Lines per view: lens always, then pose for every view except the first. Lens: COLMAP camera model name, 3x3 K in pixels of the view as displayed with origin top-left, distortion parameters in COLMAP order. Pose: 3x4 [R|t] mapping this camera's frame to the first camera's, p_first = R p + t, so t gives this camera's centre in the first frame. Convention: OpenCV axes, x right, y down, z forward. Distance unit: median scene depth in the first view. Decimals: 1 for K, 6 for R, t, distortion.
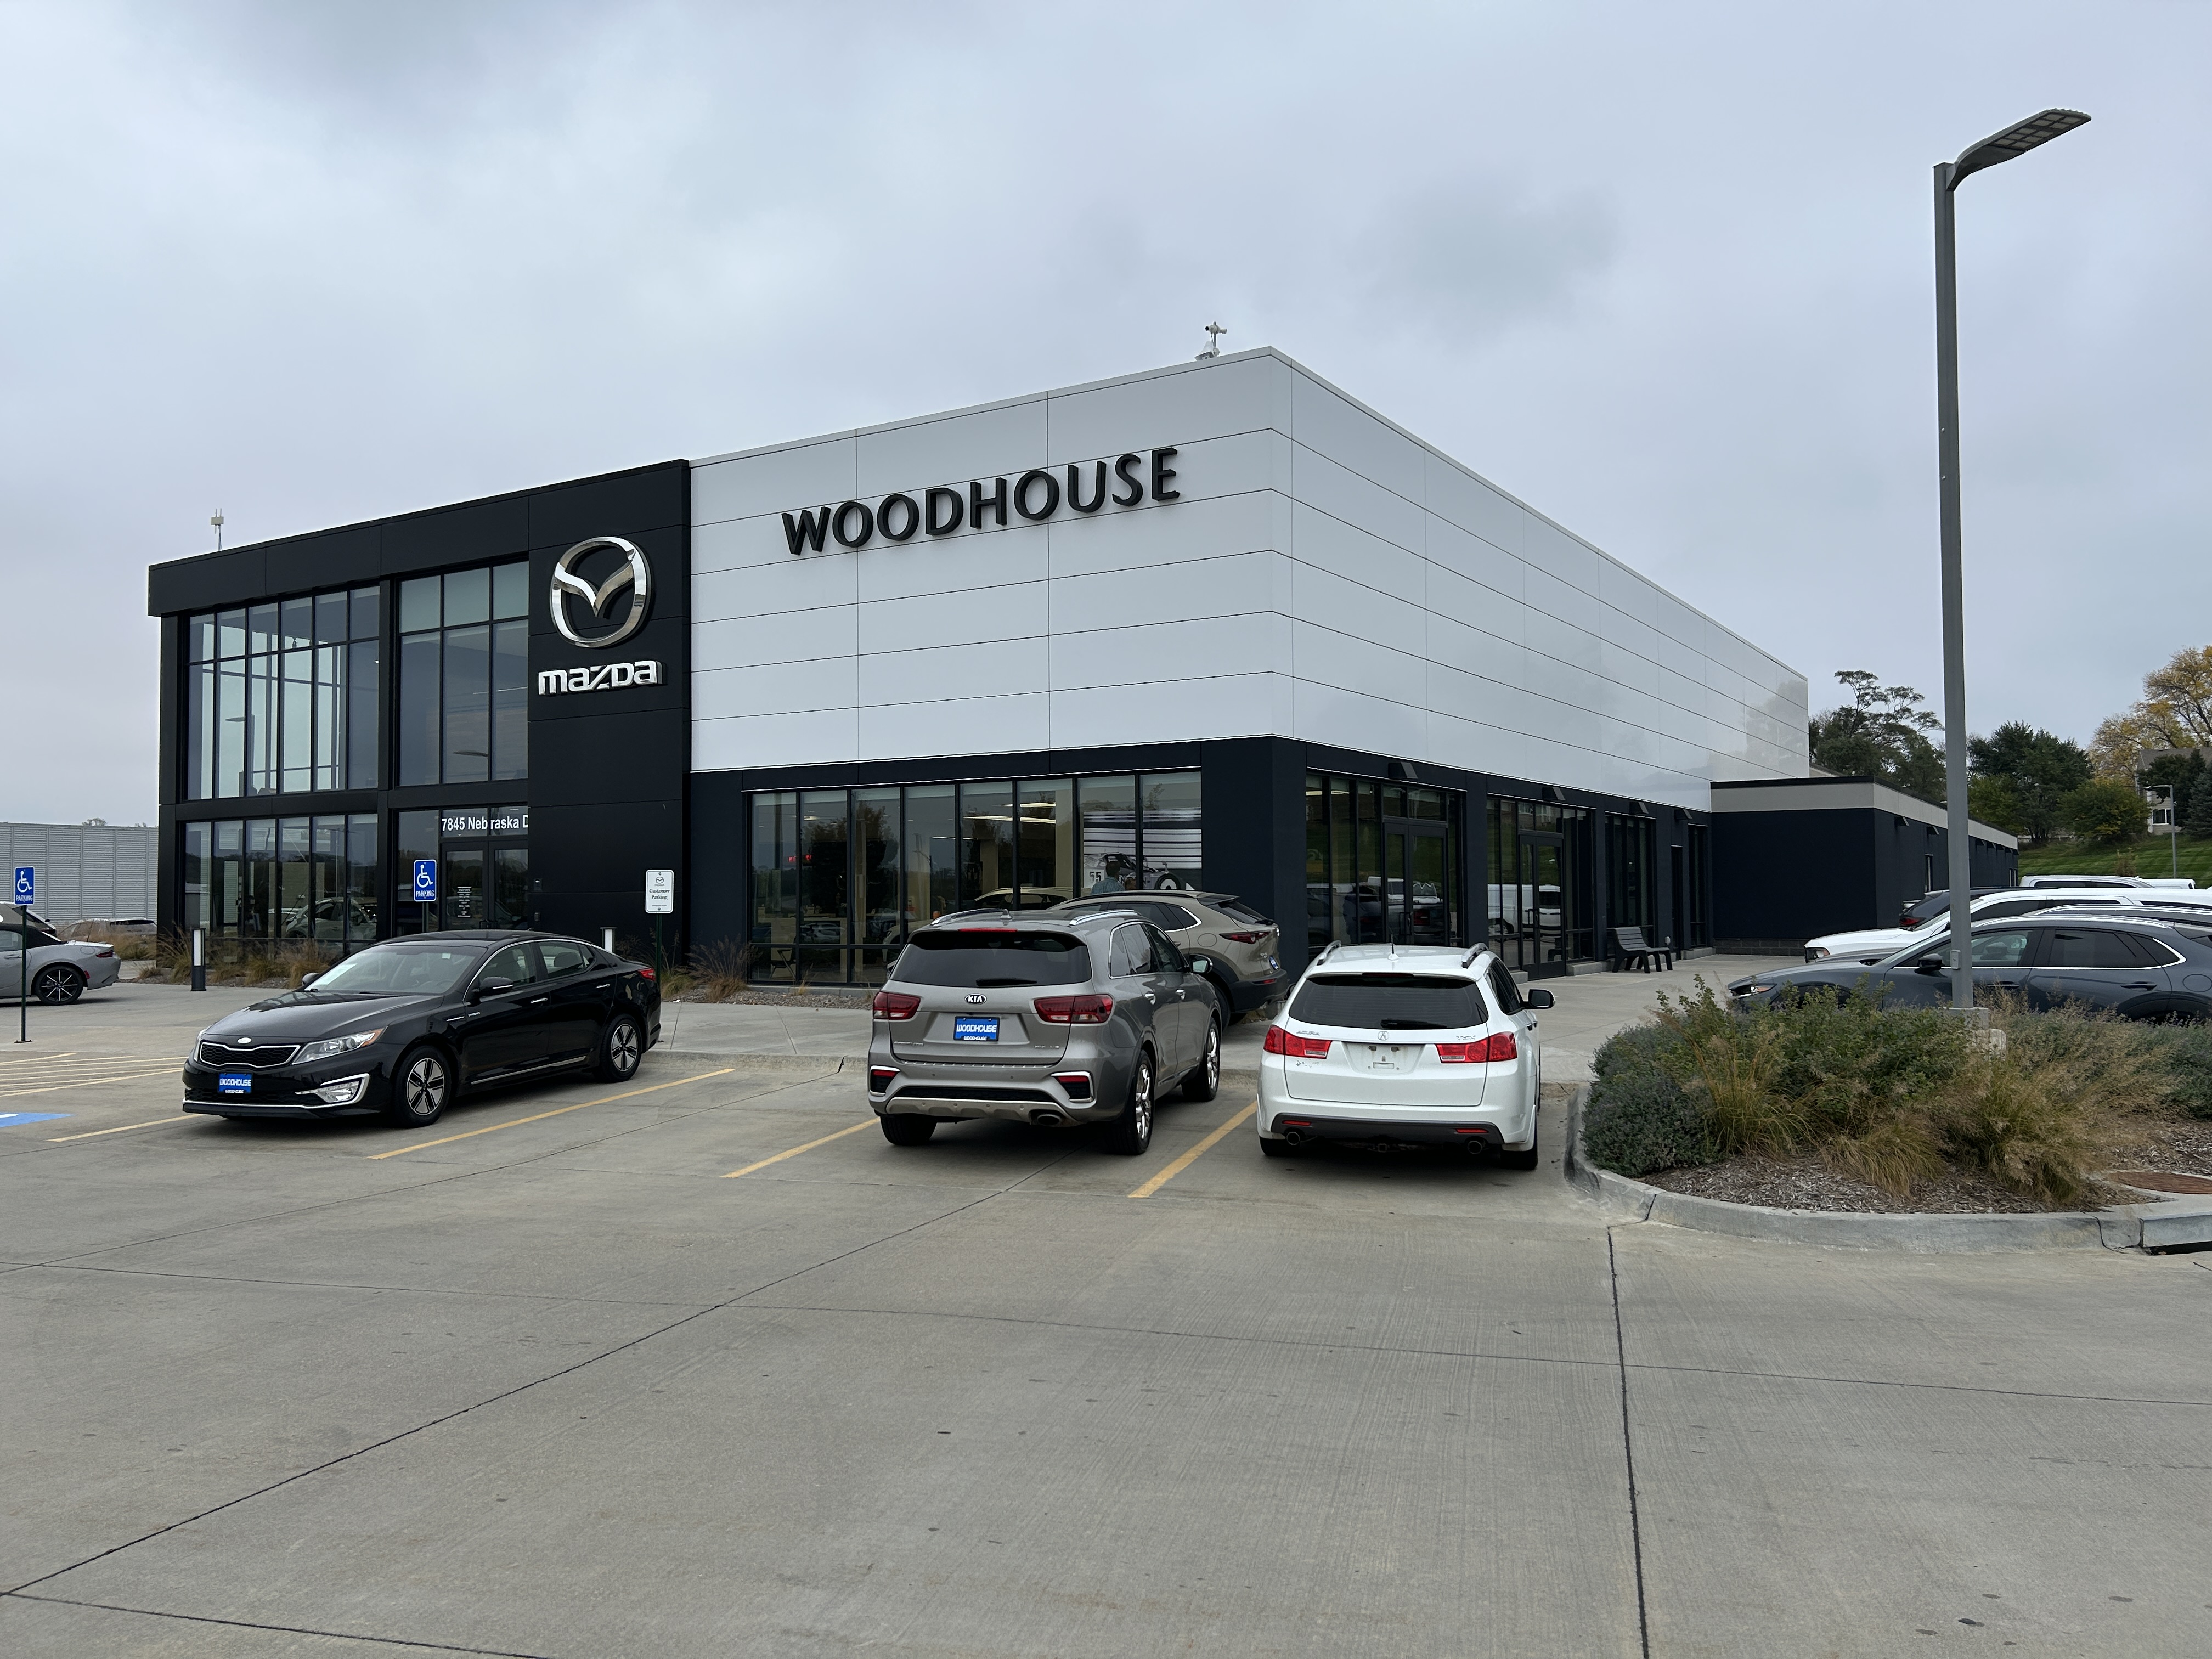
lens RADIAL K [[1667.3, 0, 1088.1], [0, 1667.3, 825.6], [0, 0, 1]] dist [0.009375, 0.000757]
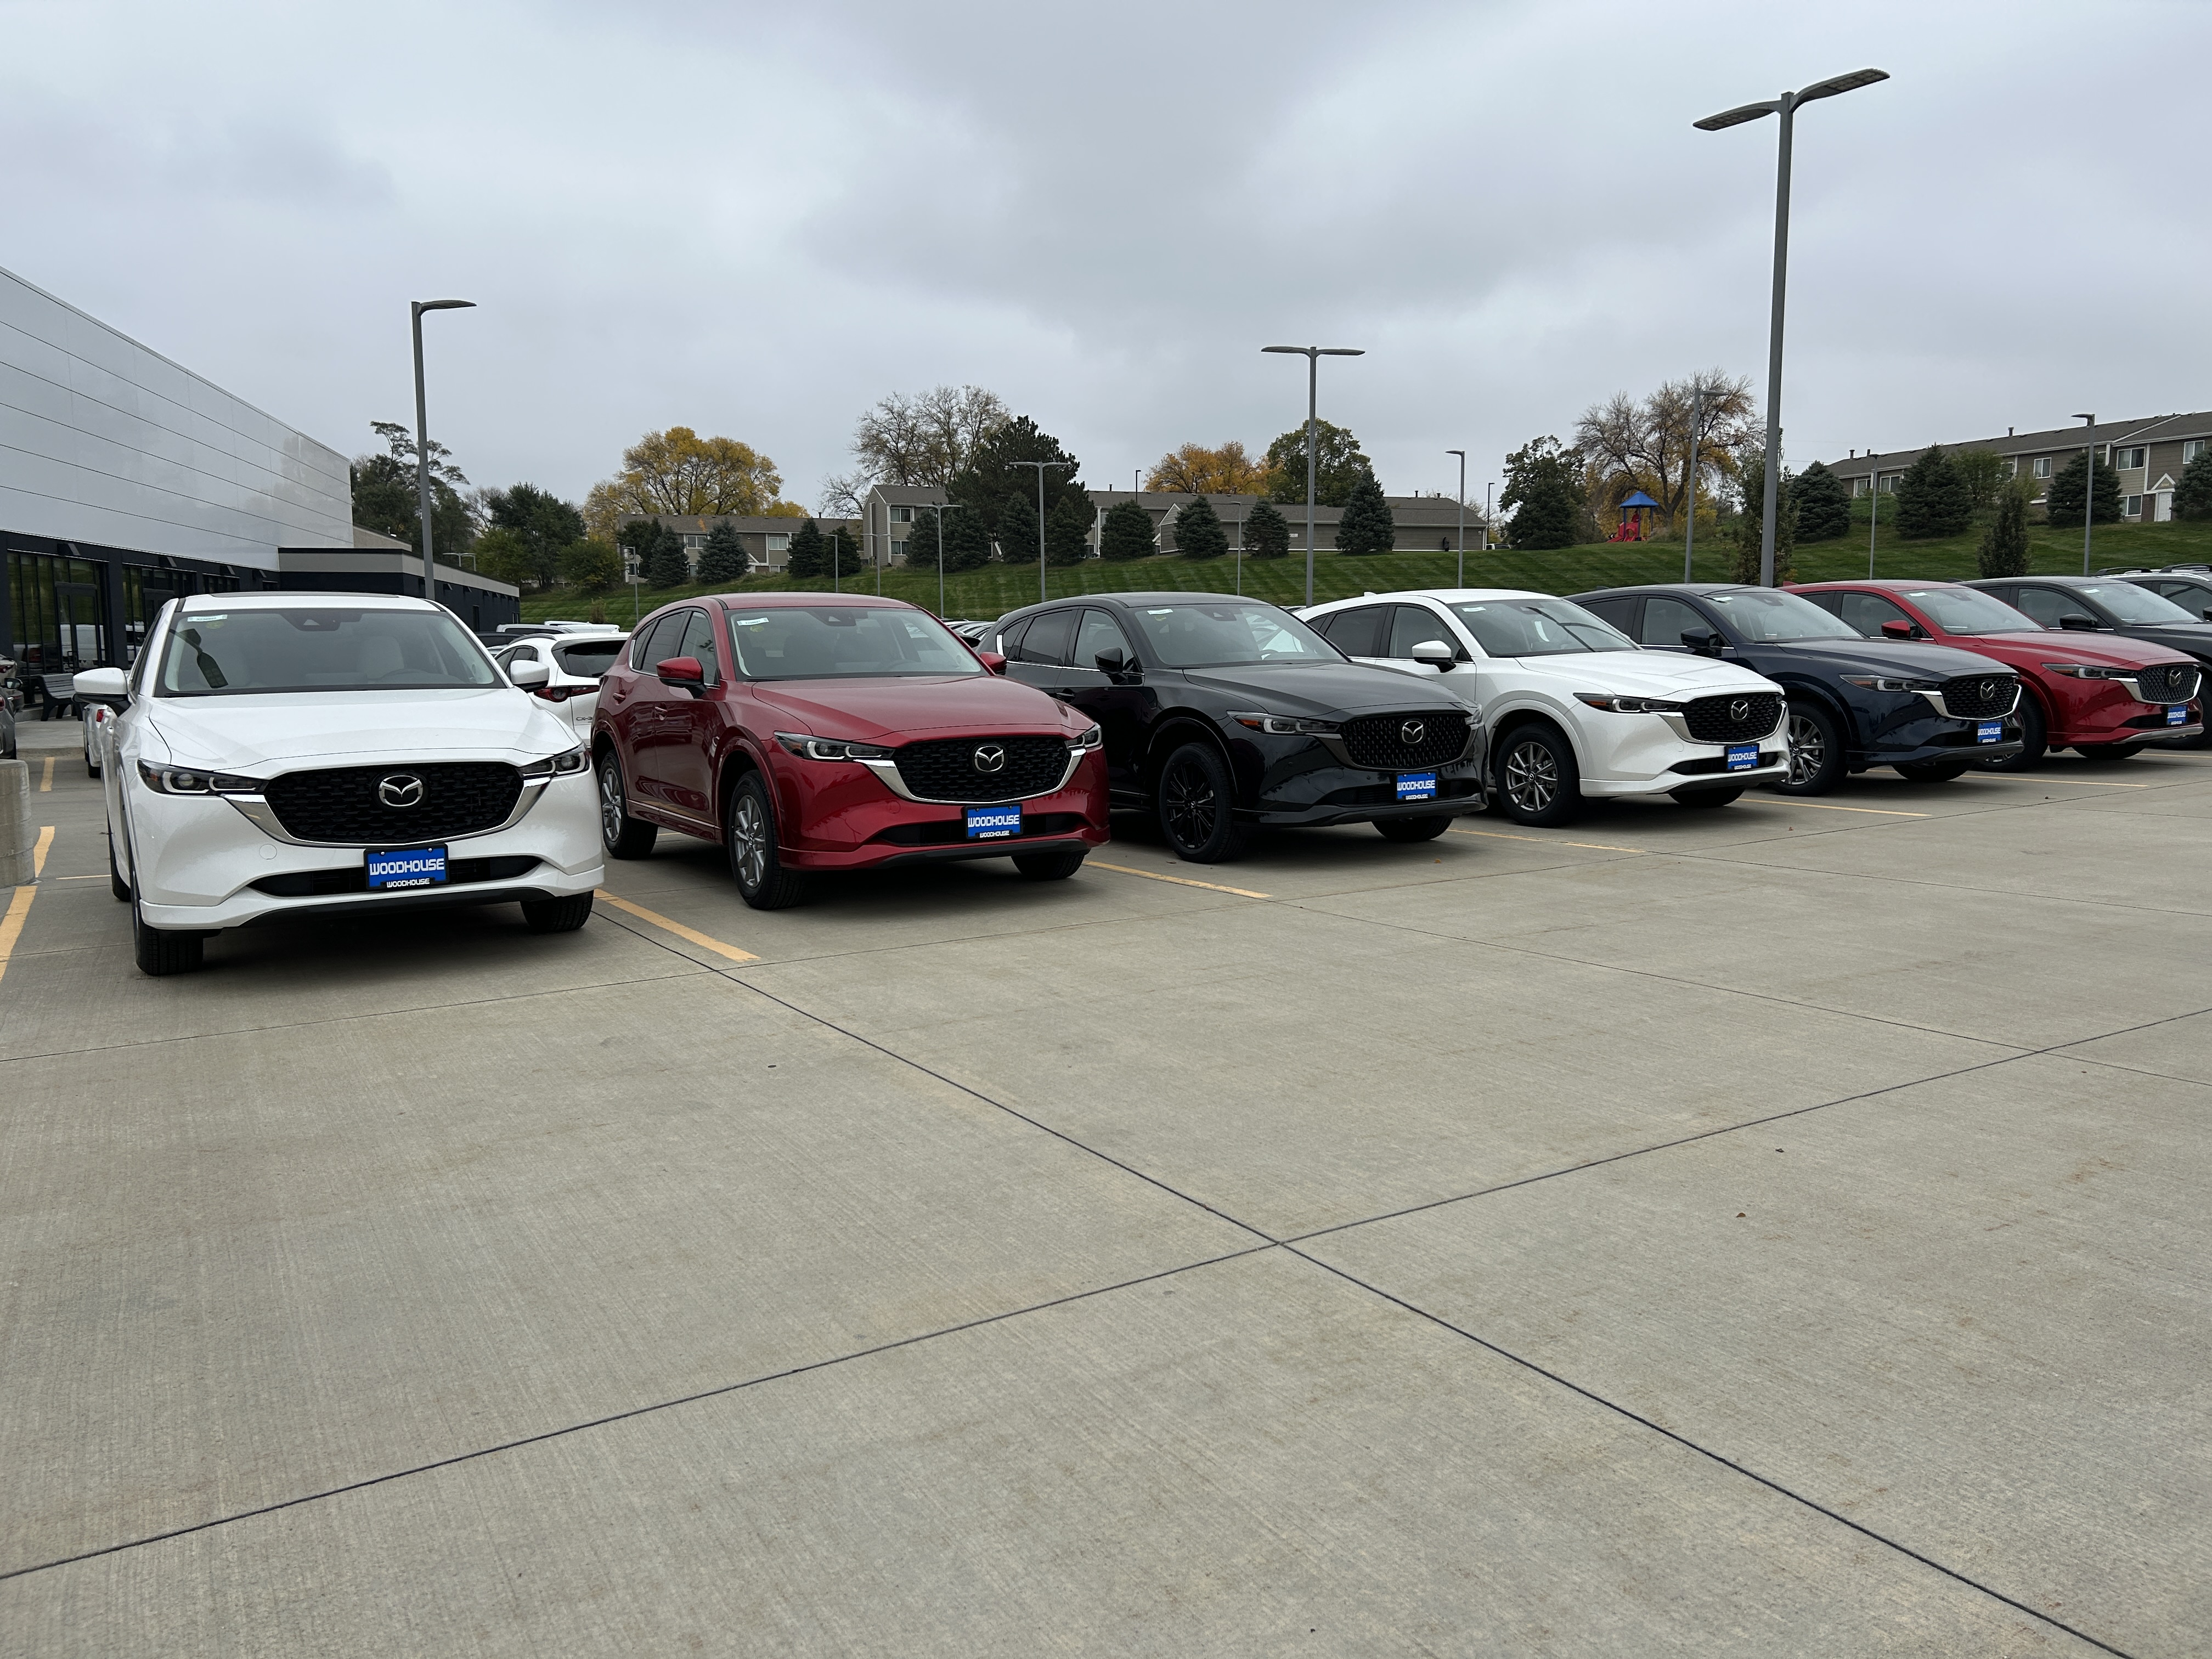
lens RADIAL K [[1667.3, 0, 1091.9], [0, 1667.3, 831.8], [0, 0, 1]] dist [0.009375, 0.000757]
pose [[0.680779, -0.082835, 0.727790, -0.246033], [-0.036110, 0.988582, 0.146295, -0.031586], [-0.731599, -0.125875, 0.670014, -0.551397]]
